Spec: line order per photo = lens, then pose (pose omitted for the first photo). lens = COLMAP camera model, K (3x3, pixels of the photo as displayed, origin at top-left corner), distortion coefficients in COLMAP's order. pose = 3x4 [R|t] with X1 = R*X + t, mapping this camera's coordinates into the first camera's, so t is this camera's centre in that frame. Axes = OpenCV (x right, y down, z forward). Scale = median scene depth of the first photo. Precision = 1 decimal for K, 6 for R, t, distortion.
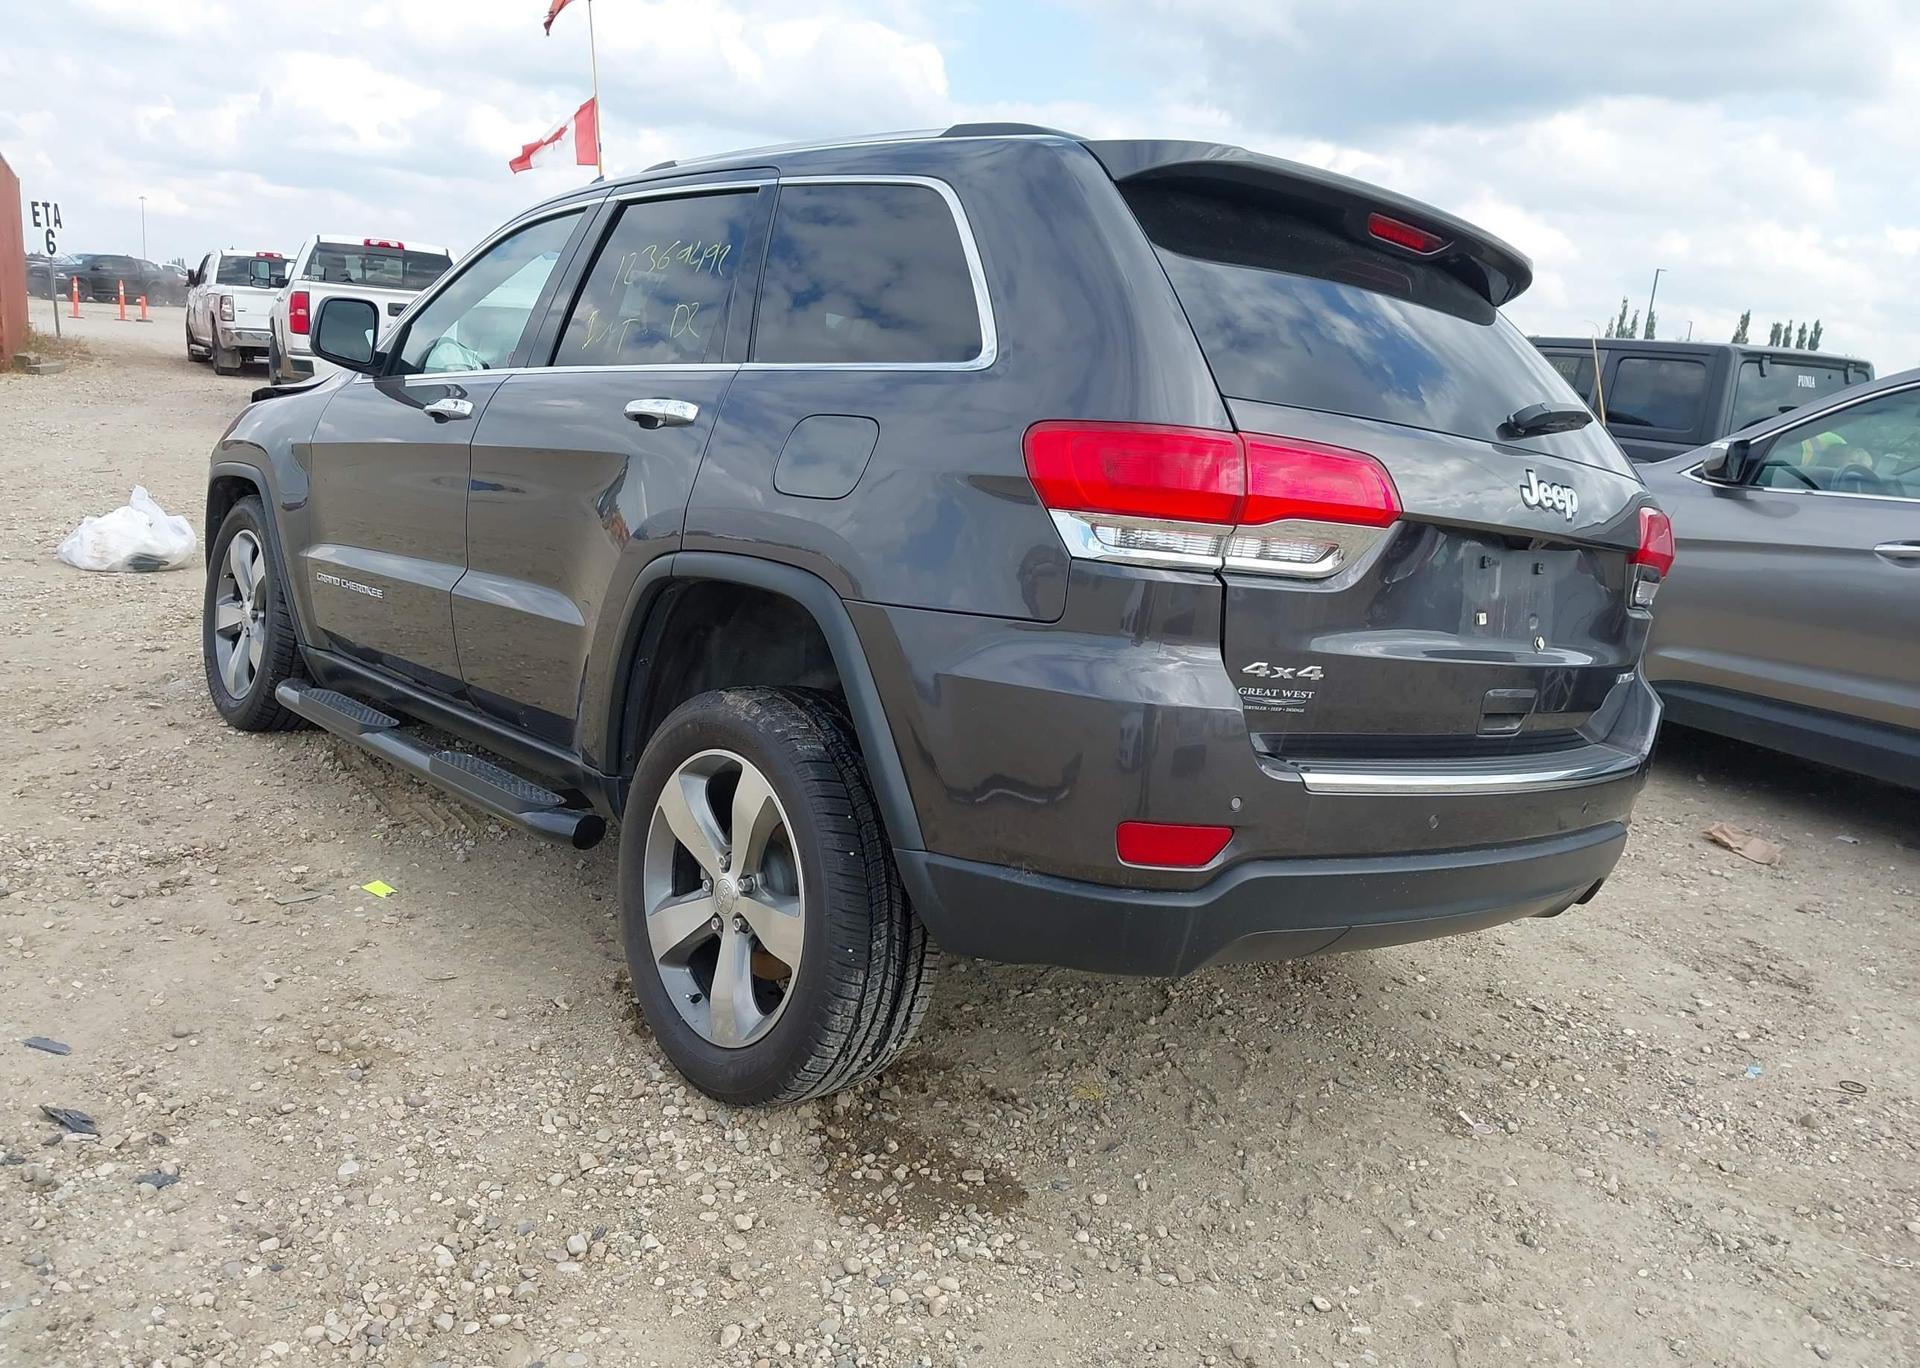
lens RADIAL K [[1479.1, 0, 960.0], [0, 1479.1, 684.0], [0, 0, 1]] dist [0.031120, -0.034236]
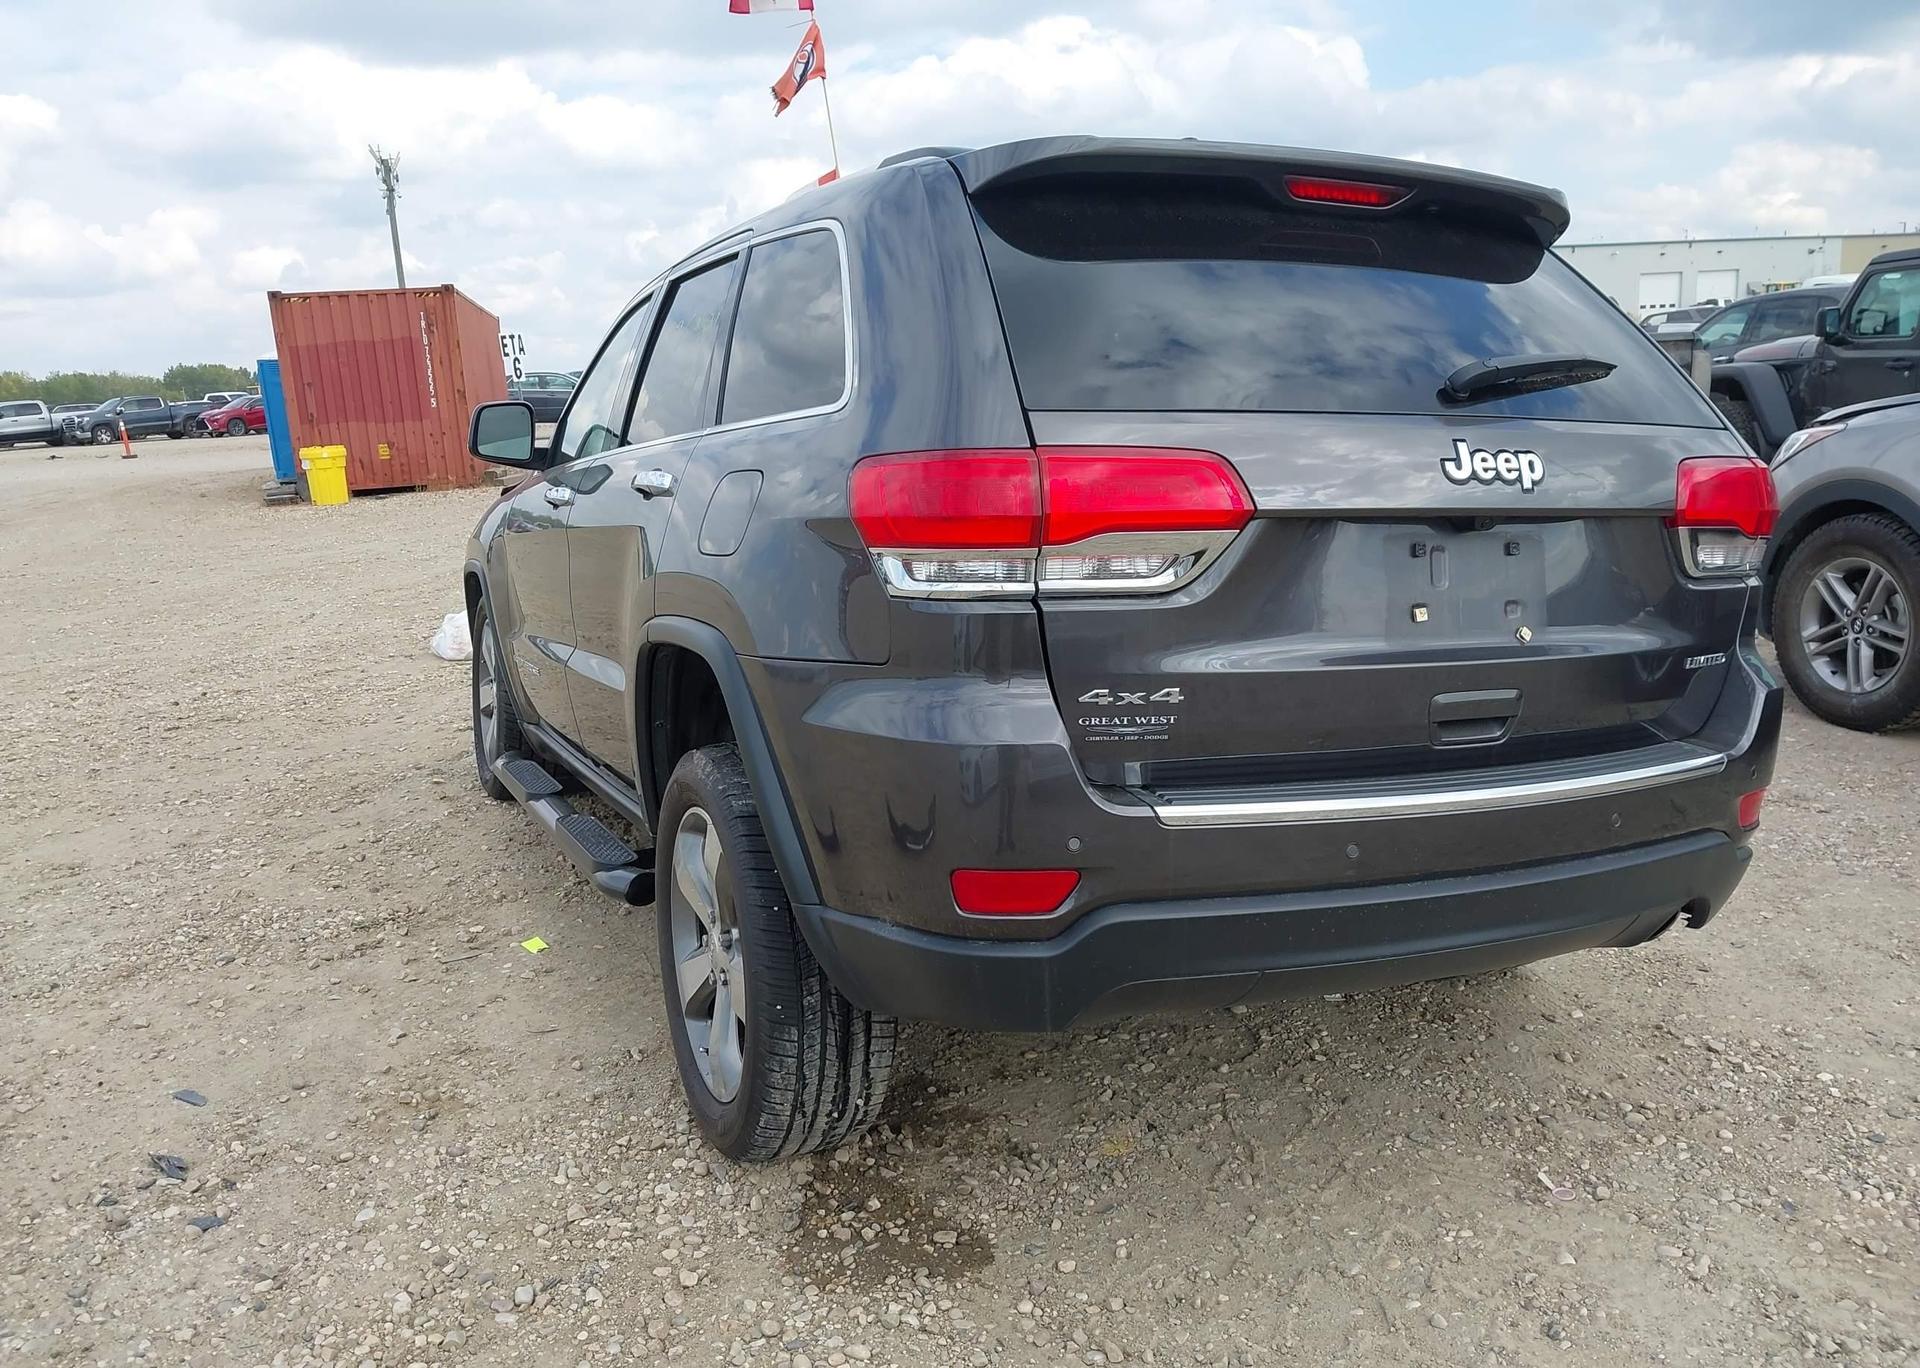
lens RADIAL K [[1488.1, 0, 968.8], [0, 1488.1, 676.0], [0, 0, 1]] dist [0.003874, 0.004771]
pose [[0.953851, -0.080834, -0.289196, 0.338470], [0.075284, 0.996702, -0.030285, -0.001033], [0.290691, 0.007115, 0.956791, 0.078297]]
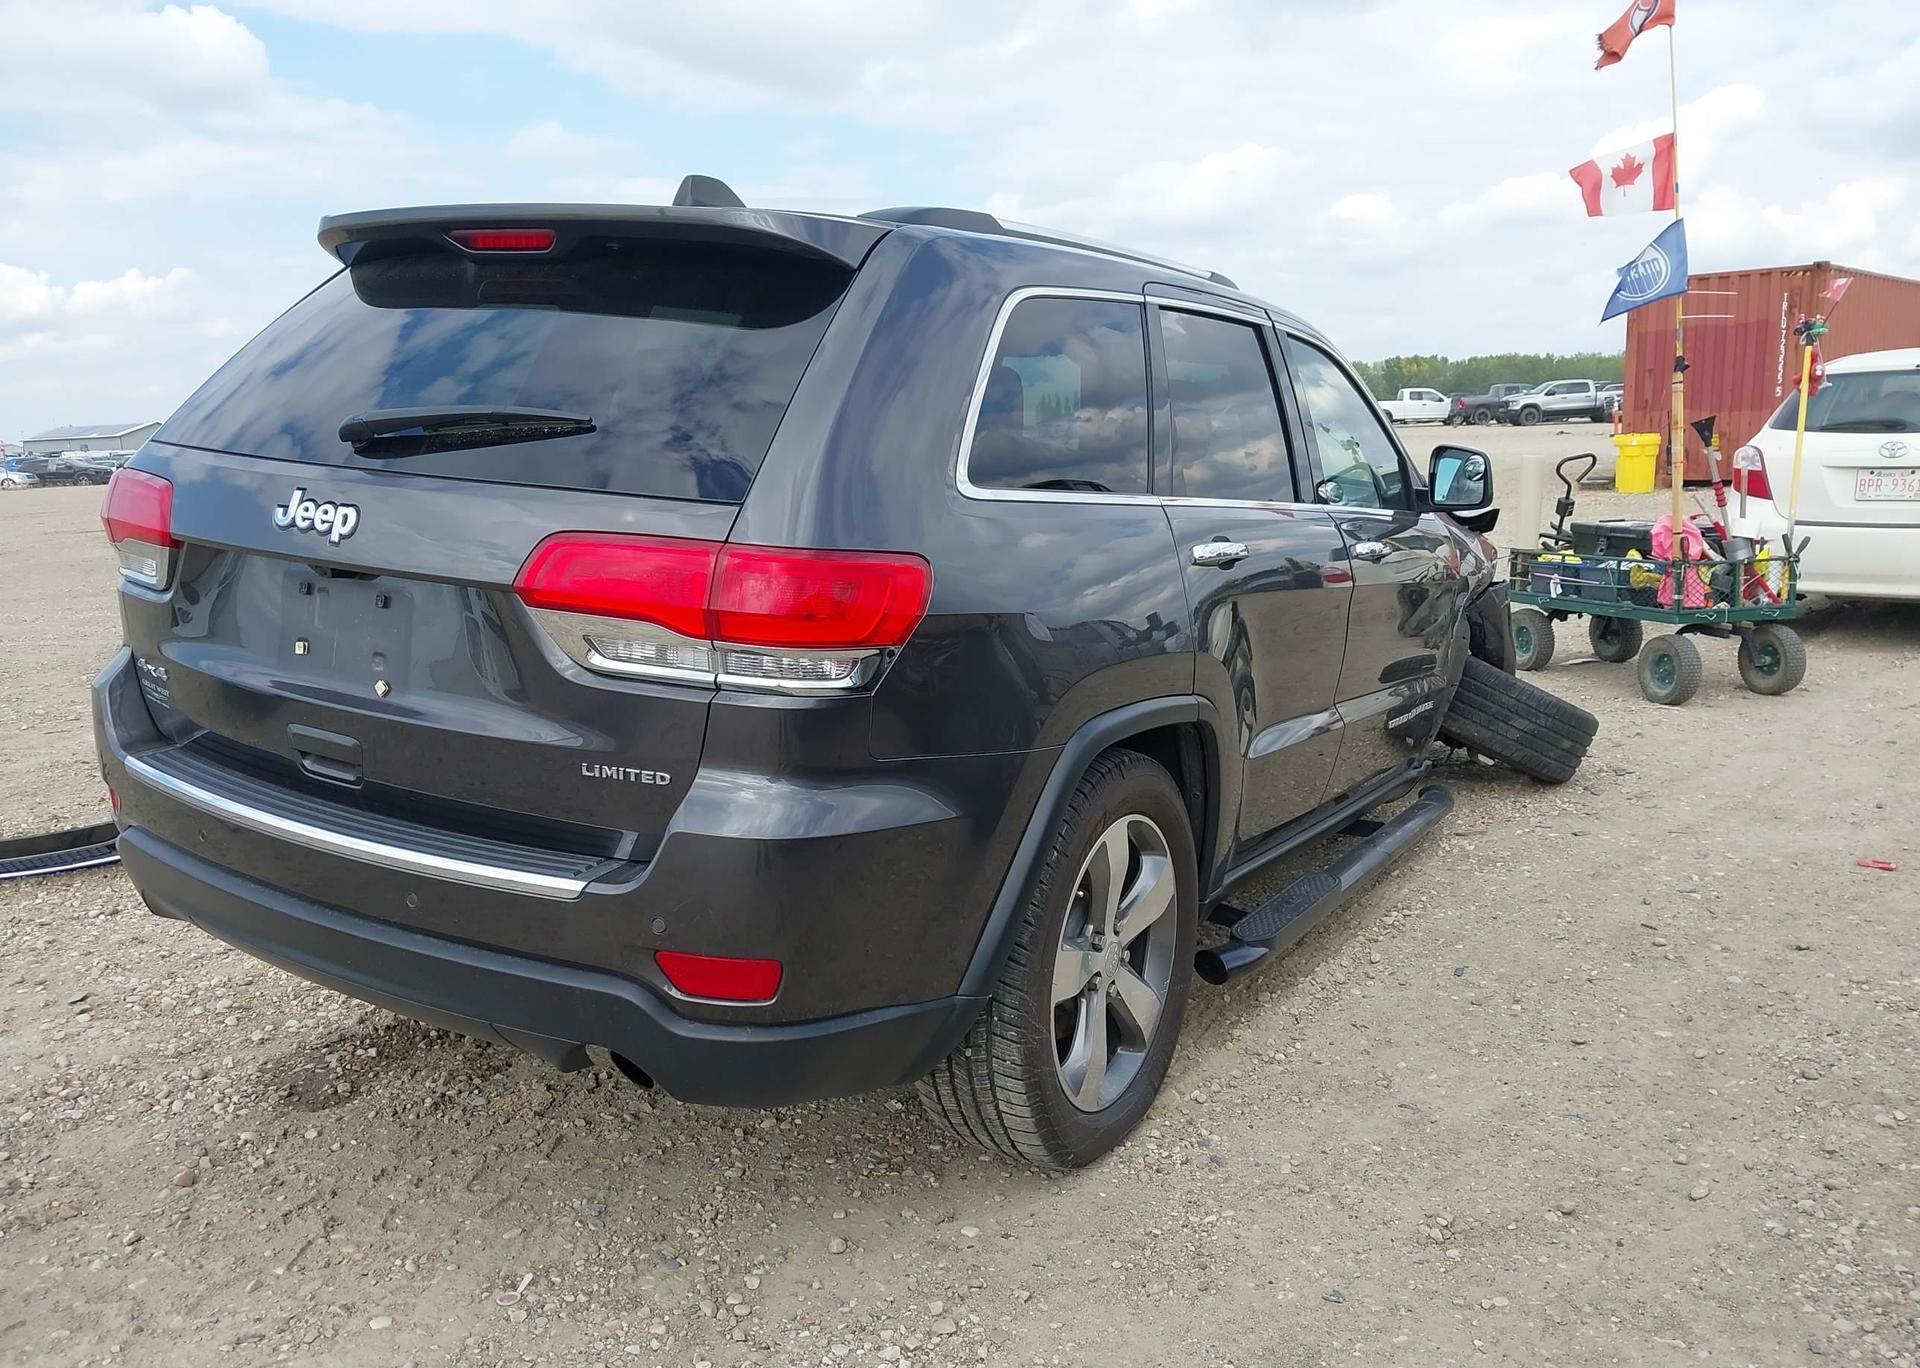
lens RADIAL K [[1473.8, 0, 947.1], [0, 1473.8, 691.8], [0, 0, 1]] dist [-0.006629, -0.001963]
pose [[0.305222, 0.074989, -0.949324, 1.333631], [-0.144115, 0.989050, 0.031792, -0.102455], [0.941313, 0.127109, 0.312687, 1.069867]]
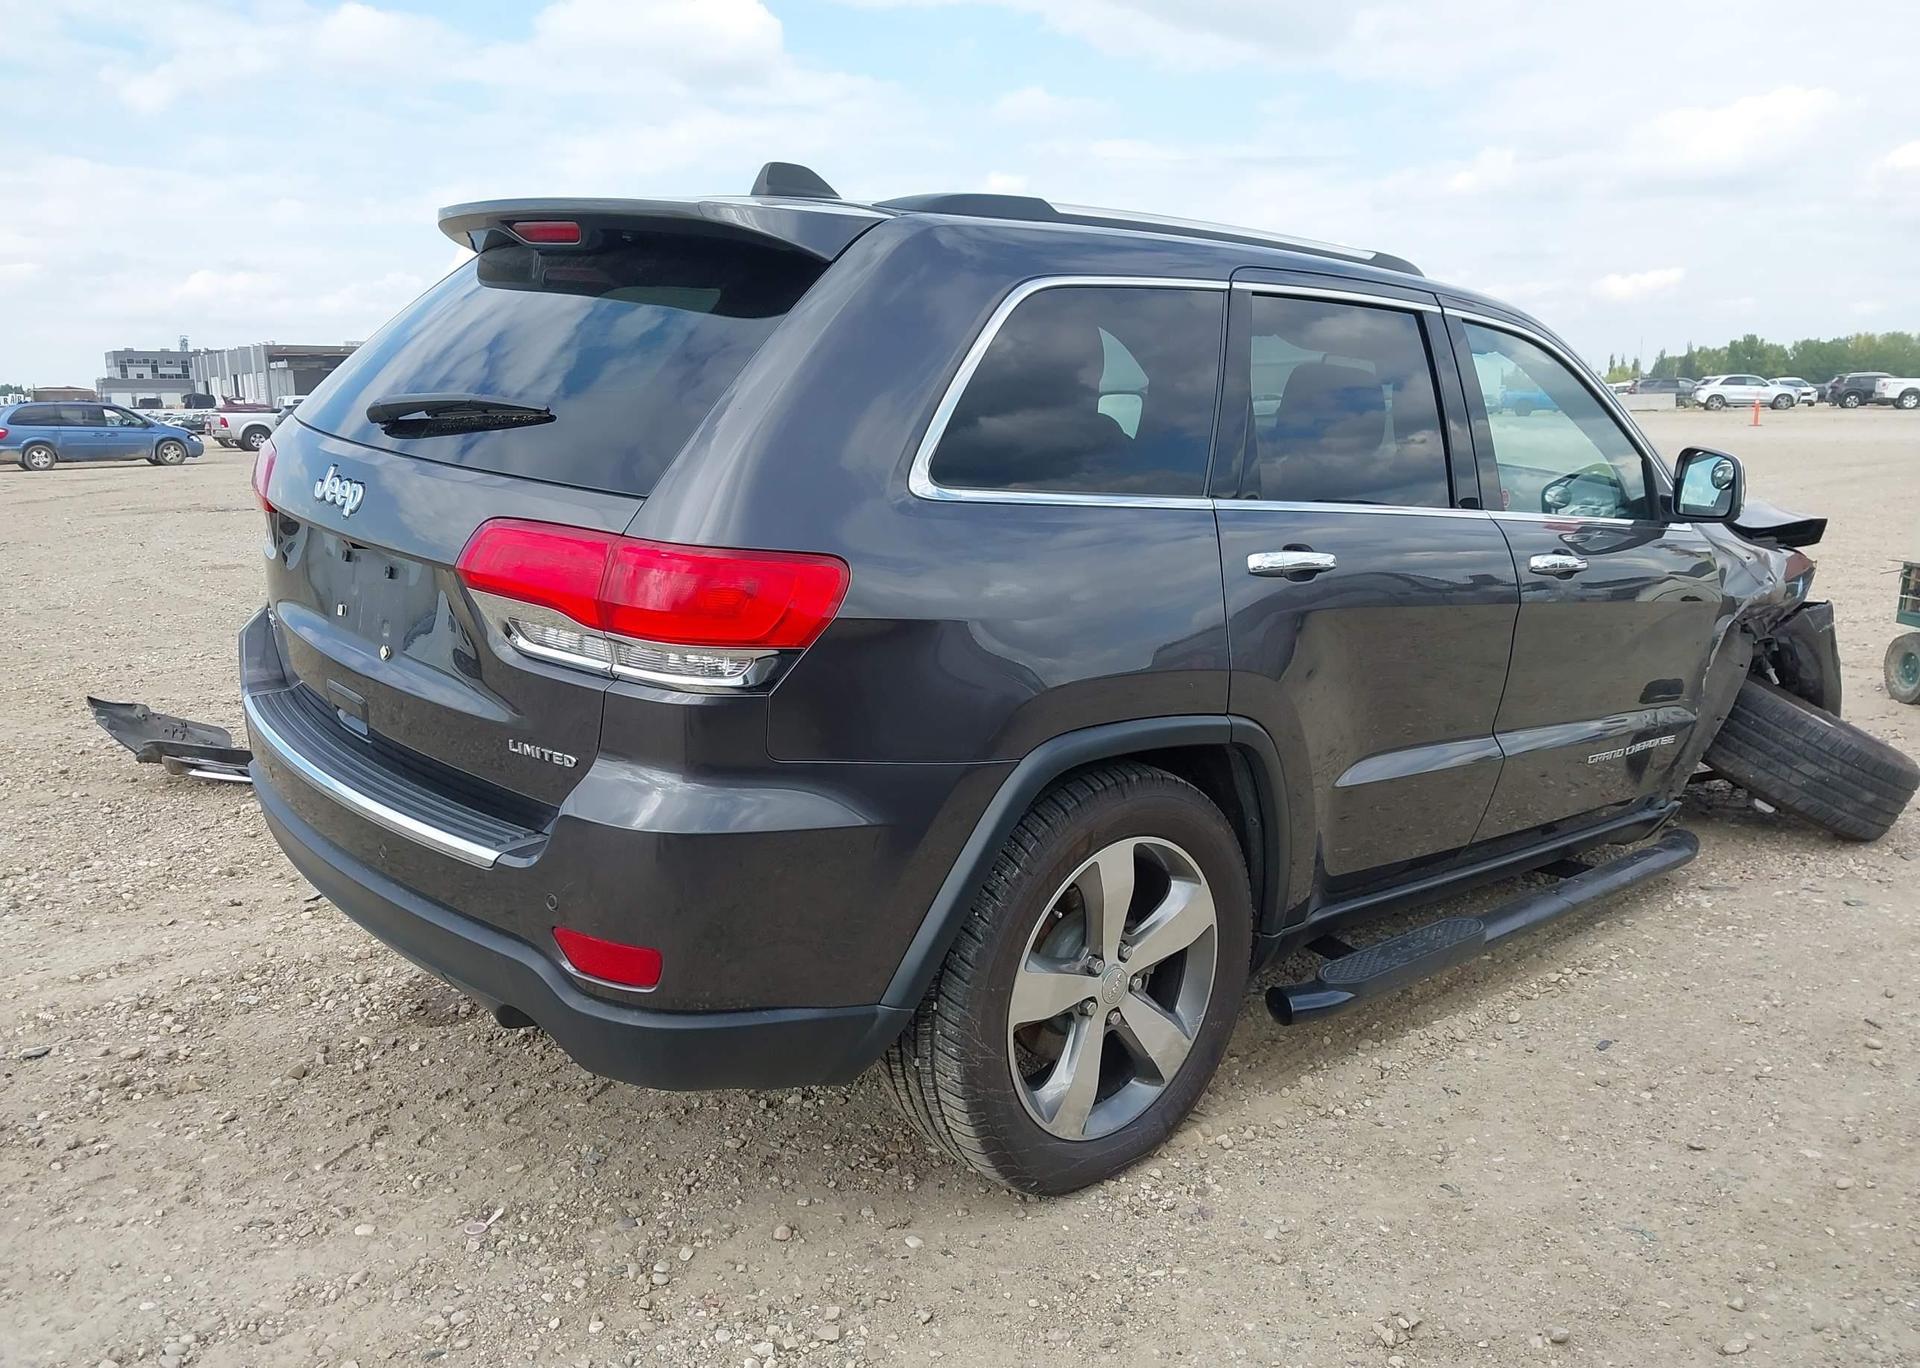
lens RADIAL K [[1473.8, 0, 947.1], [0, 1473.8, 691.8], [0, 0, 1]] dist [-0.006629, -0.001963]
pose [[0.033321, 0.110344, -0.993335, 1.355105], [-0.199584, 0.974603, 0.101568, -0.172028], [0.979314, 0.194869, 0.054498, 1.333943]]
